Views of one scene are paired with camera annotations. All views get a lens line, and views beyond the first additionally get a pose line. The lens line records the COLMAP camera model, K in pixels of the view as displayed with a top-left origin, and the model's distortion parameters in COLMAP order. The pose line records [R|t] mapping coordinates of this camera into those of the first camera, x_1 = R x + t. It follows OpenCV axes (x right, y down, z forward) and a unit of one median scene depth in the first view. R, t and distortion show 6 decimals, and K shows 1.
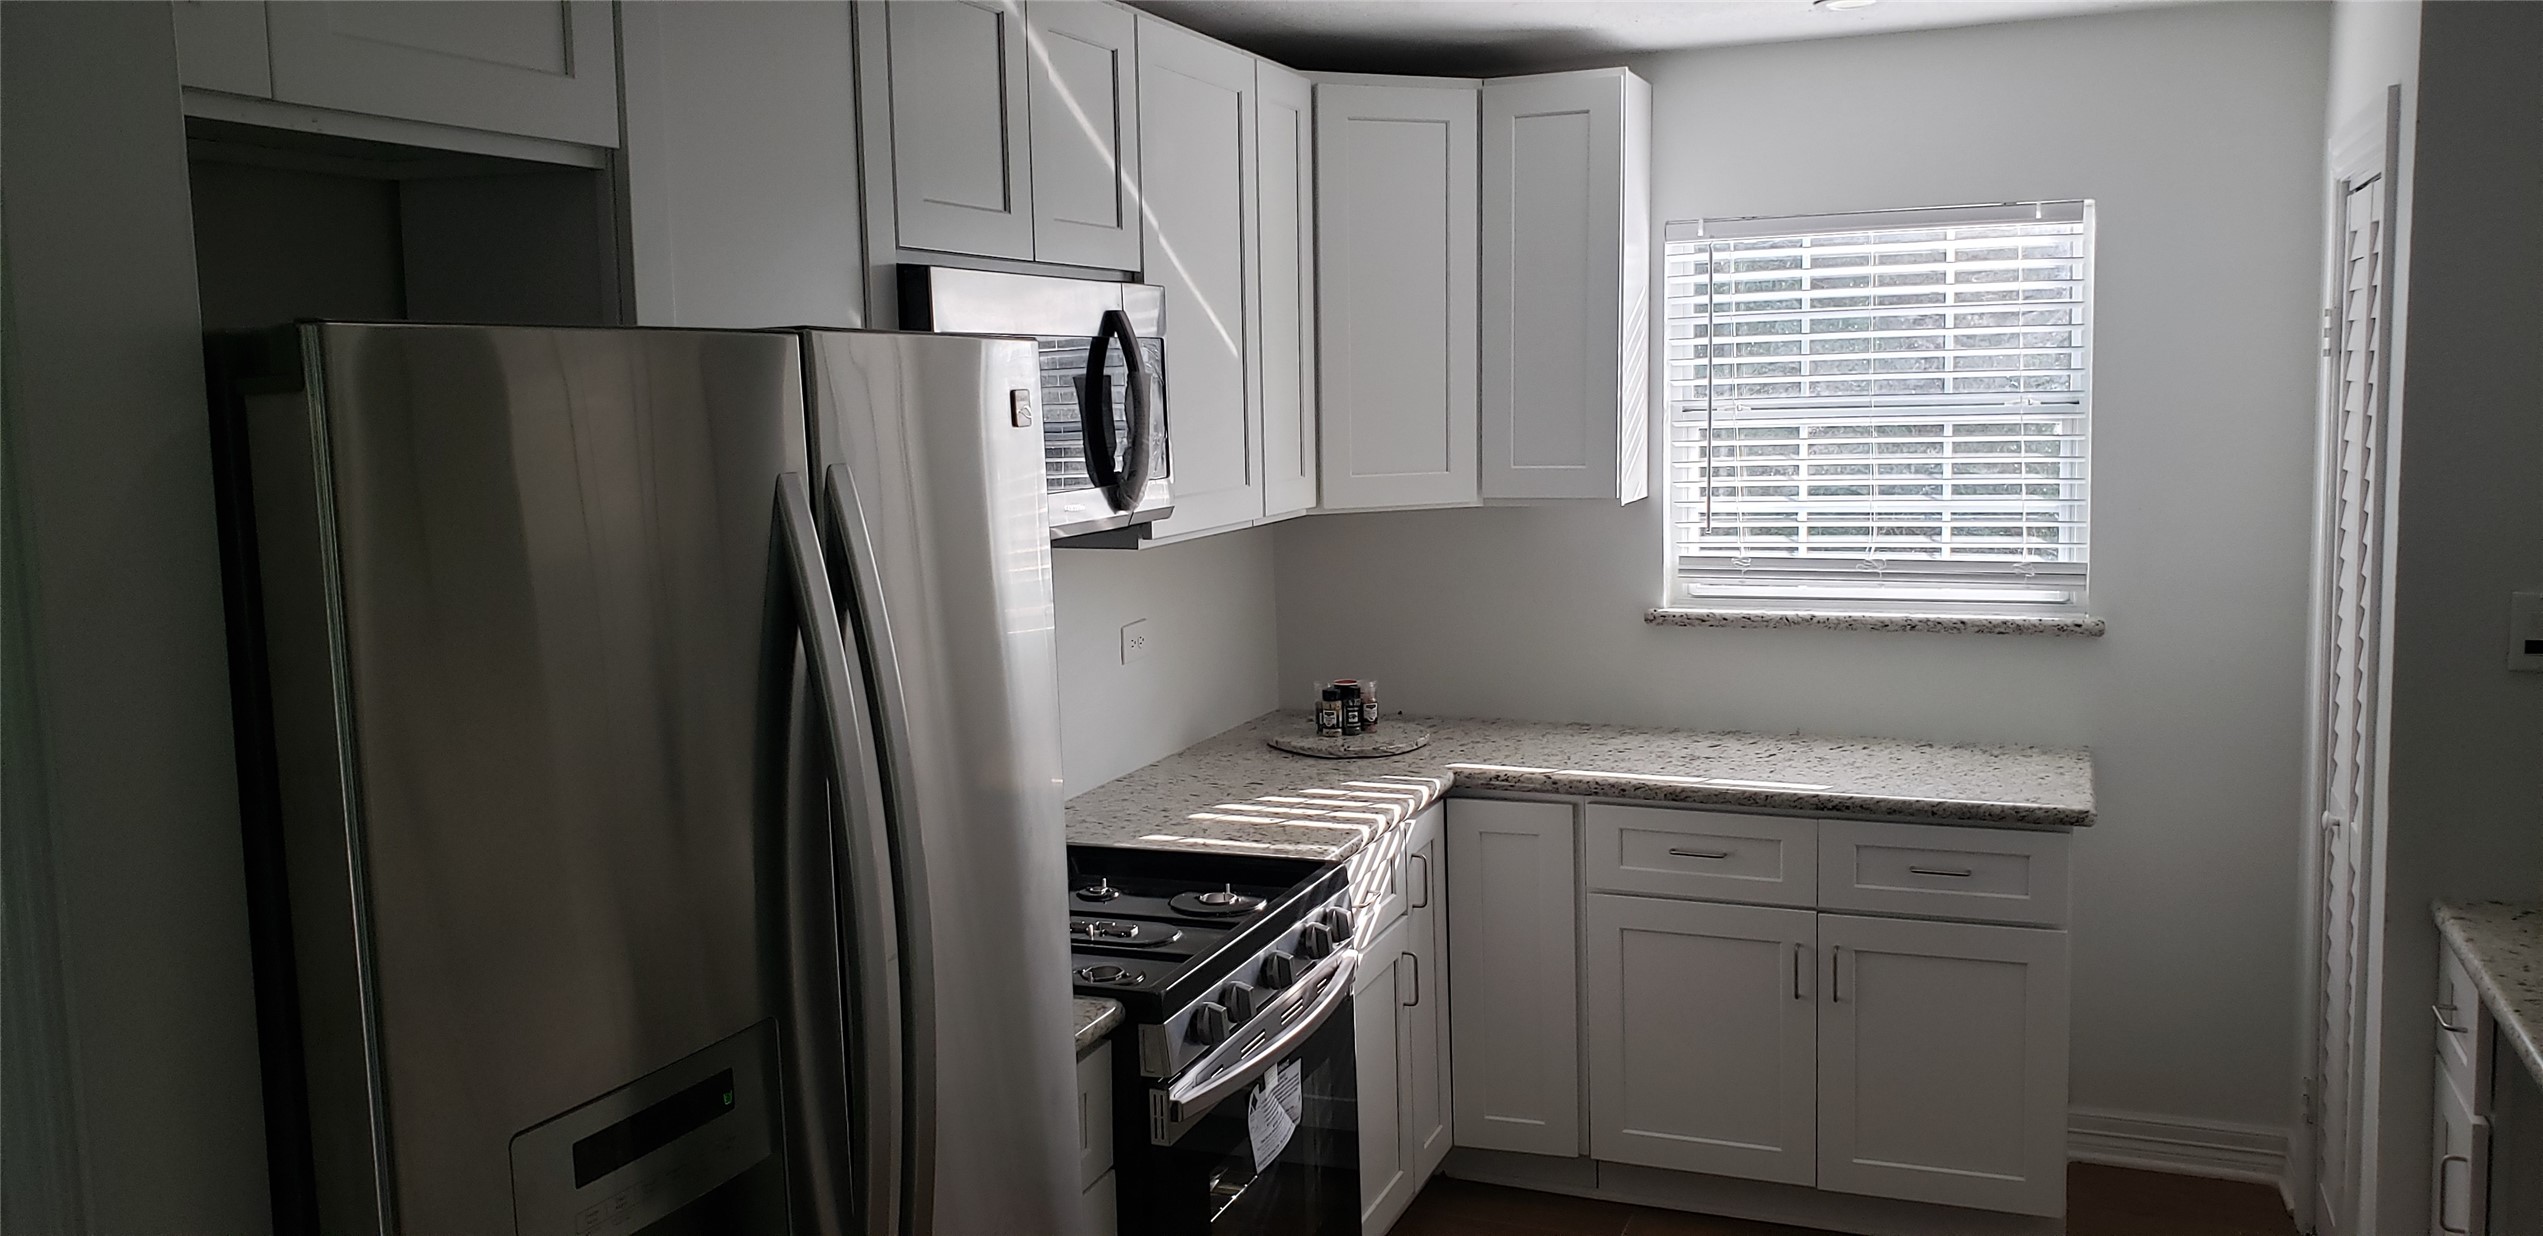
lens RADIAL K [[1969.5, 0, 1262.0], [0, 1969.5, 613.8], [0, 0, 1]] dist [0.076246, -0.102831]
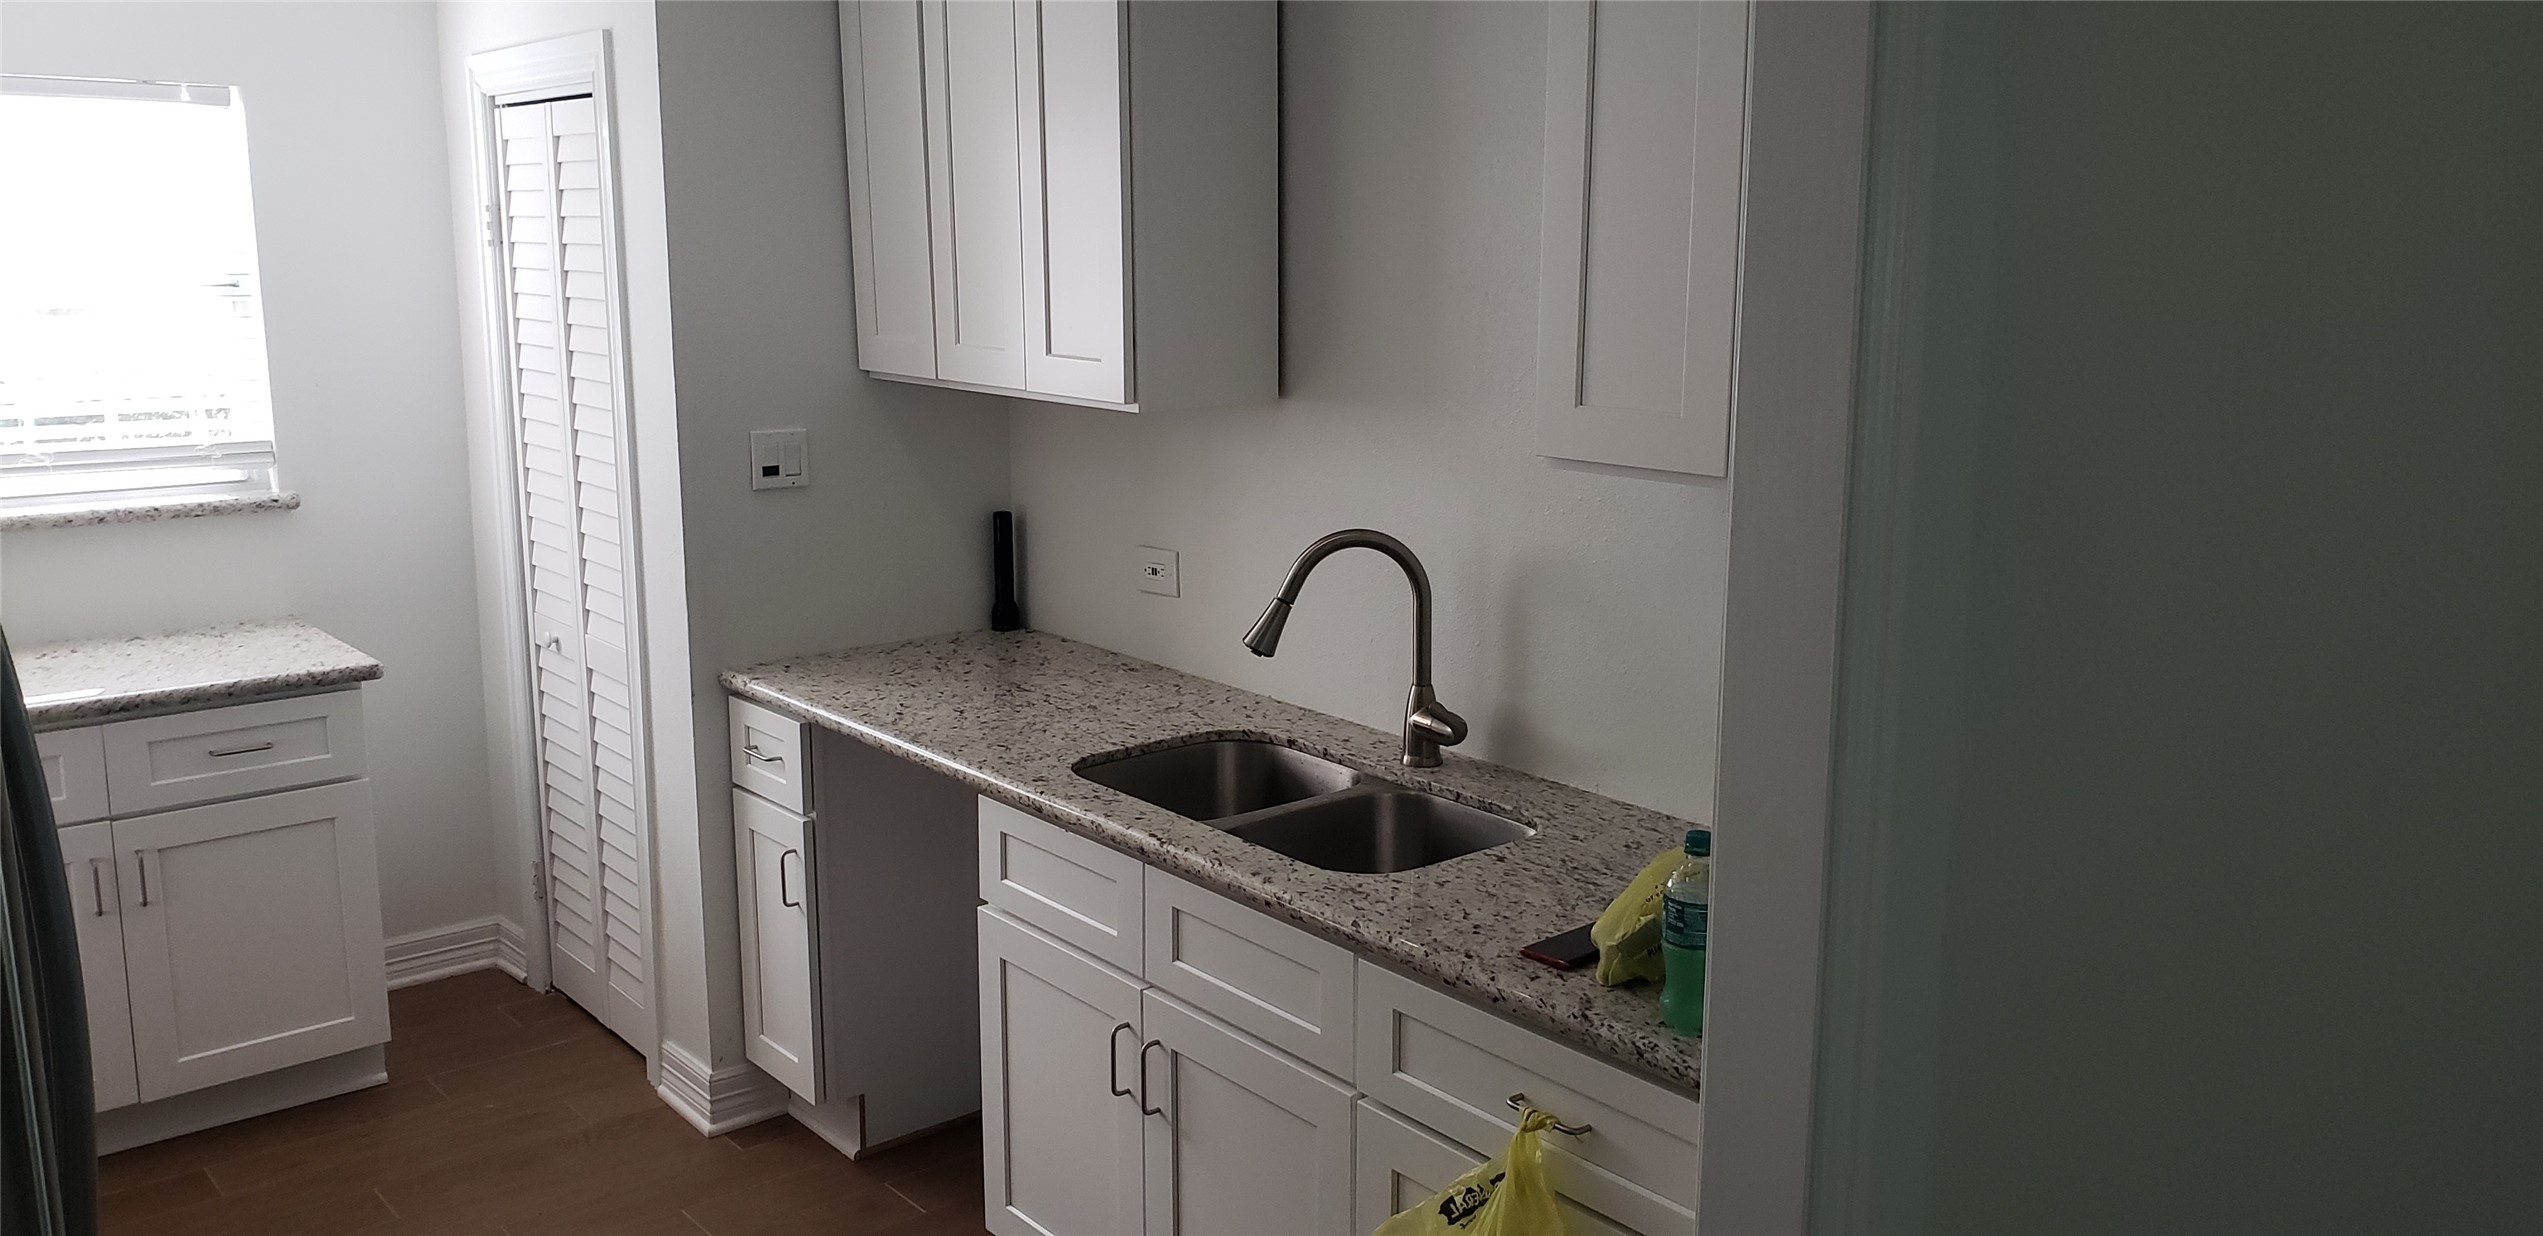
lens RADIAL K [[1969.5, 0, 1288.1], [0, 1969.5, 576.7], [0, 0, 1]] dist [0.076246, -0.102831]
pose [[0.476155, -0.127167, 0.870118, -0.256362], [0.090742, 0.991312, 0.095223, -0.006049], [-0.874667, 0.033615, 0.483557, 0.033990]]
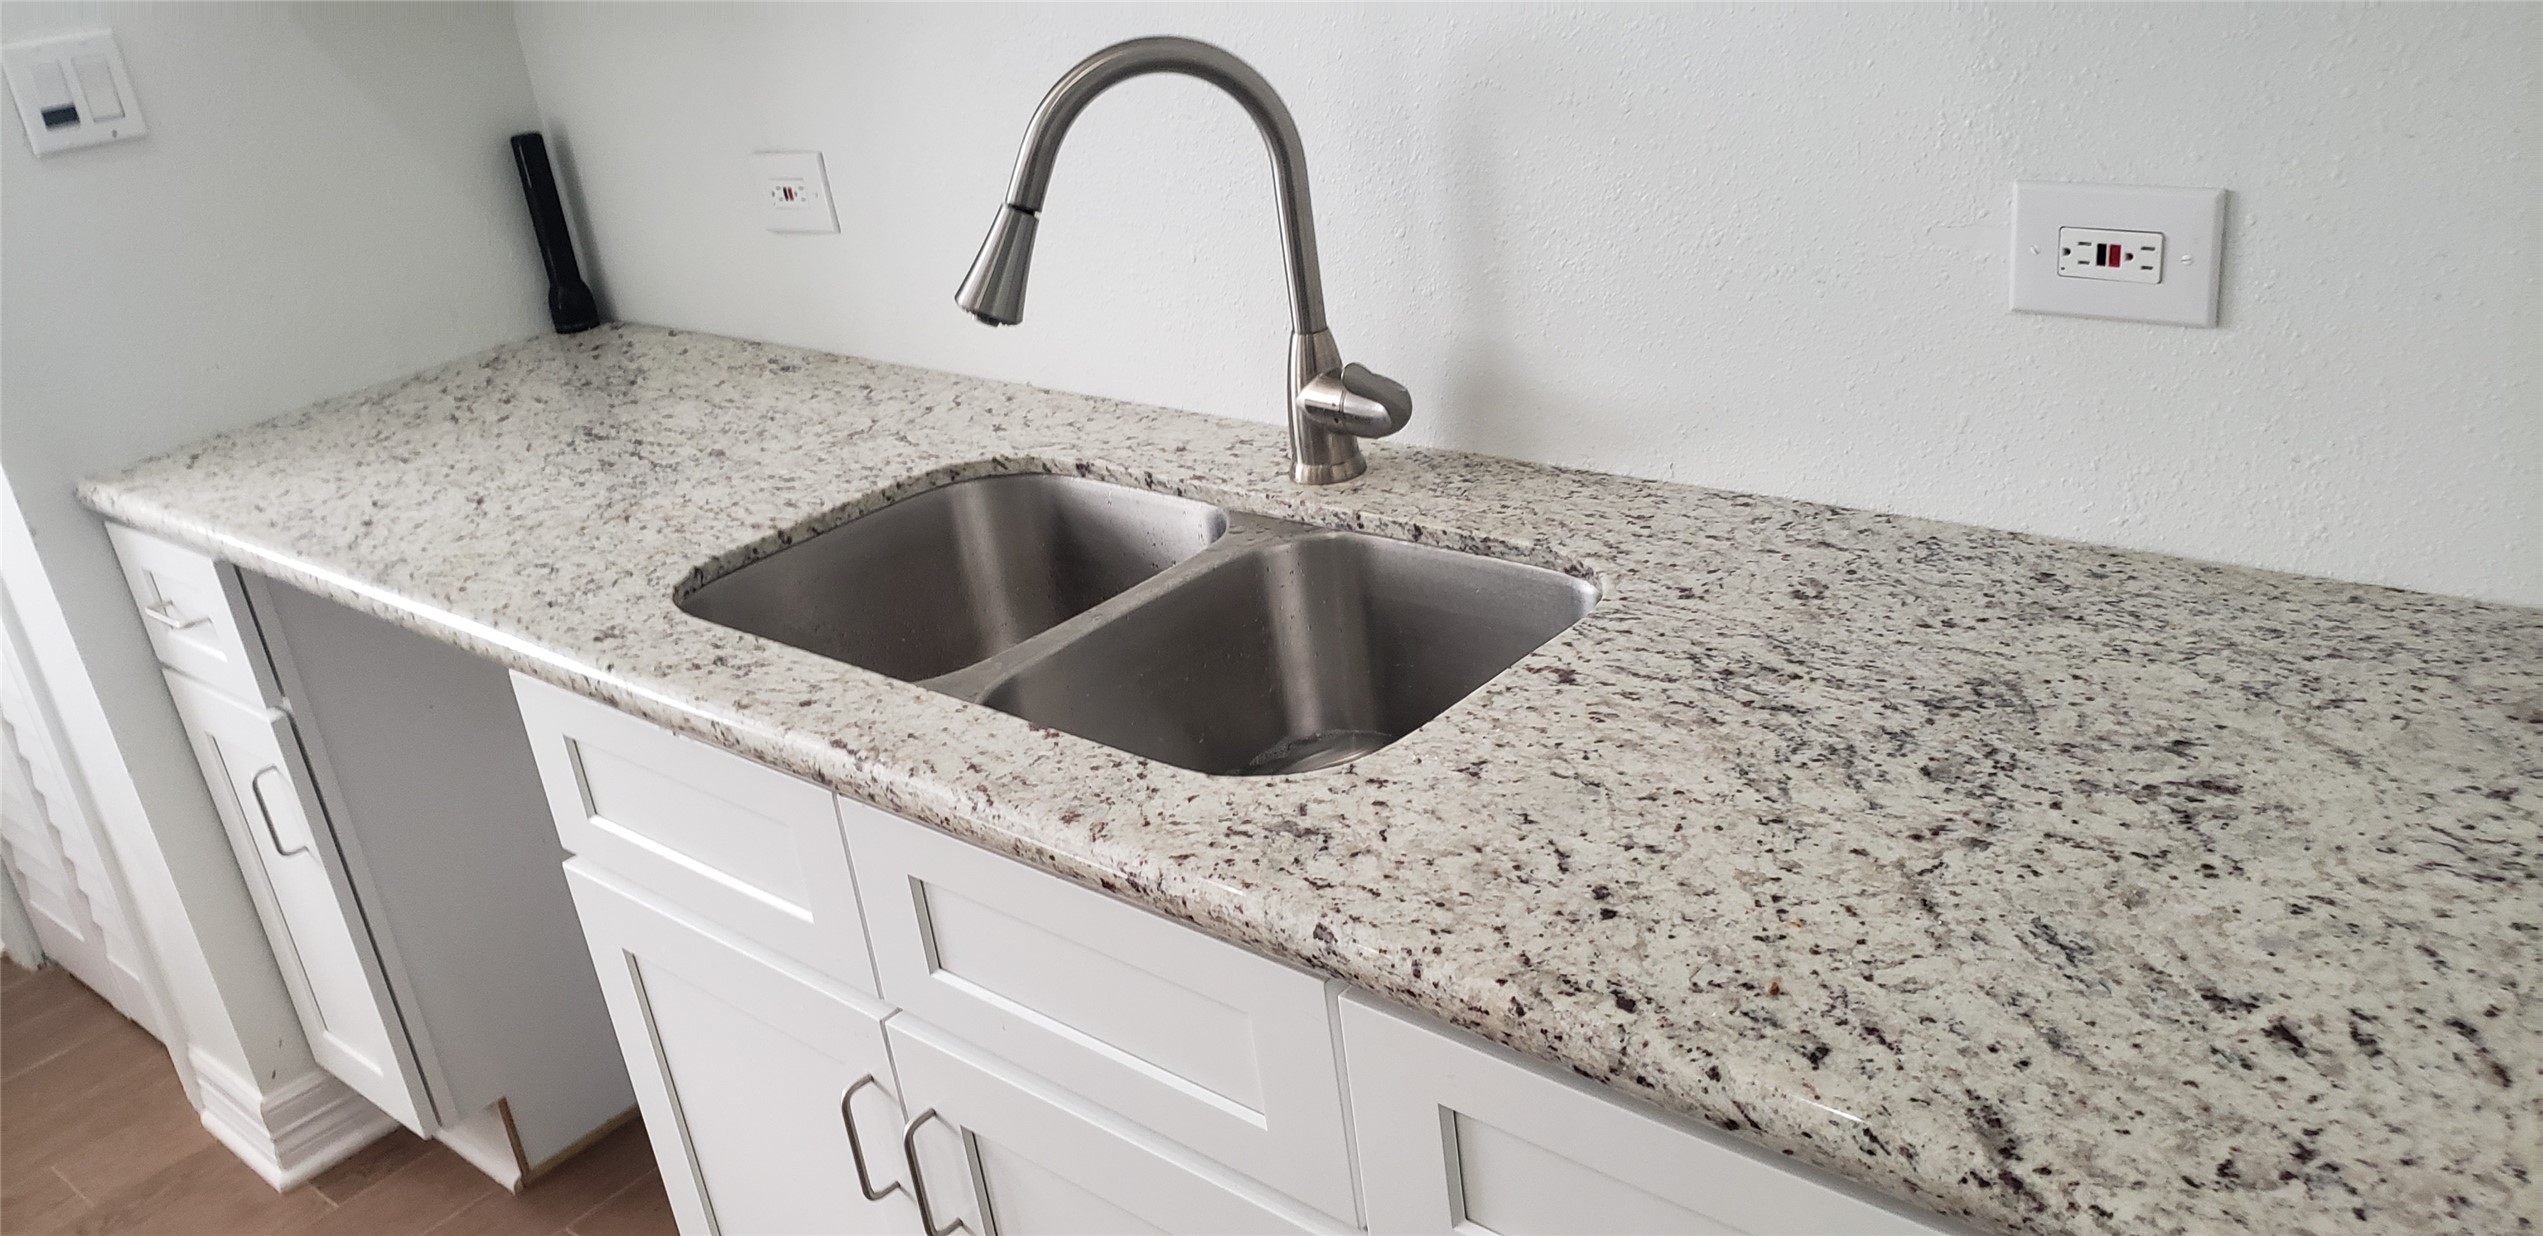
lens RADIAL K [[1969.5, 0, 1274.6], [0, 1969.5, 627.1], [0, 0, 1]] dist [0.076246, -0.102831]
pose [[0.339130, -0.390729, 0.855758, 0.051865], [0.227513, 0.916727, 0.328405, 0.034127], [-0.912814, 0.083324, 0.399786, 0.207526]]
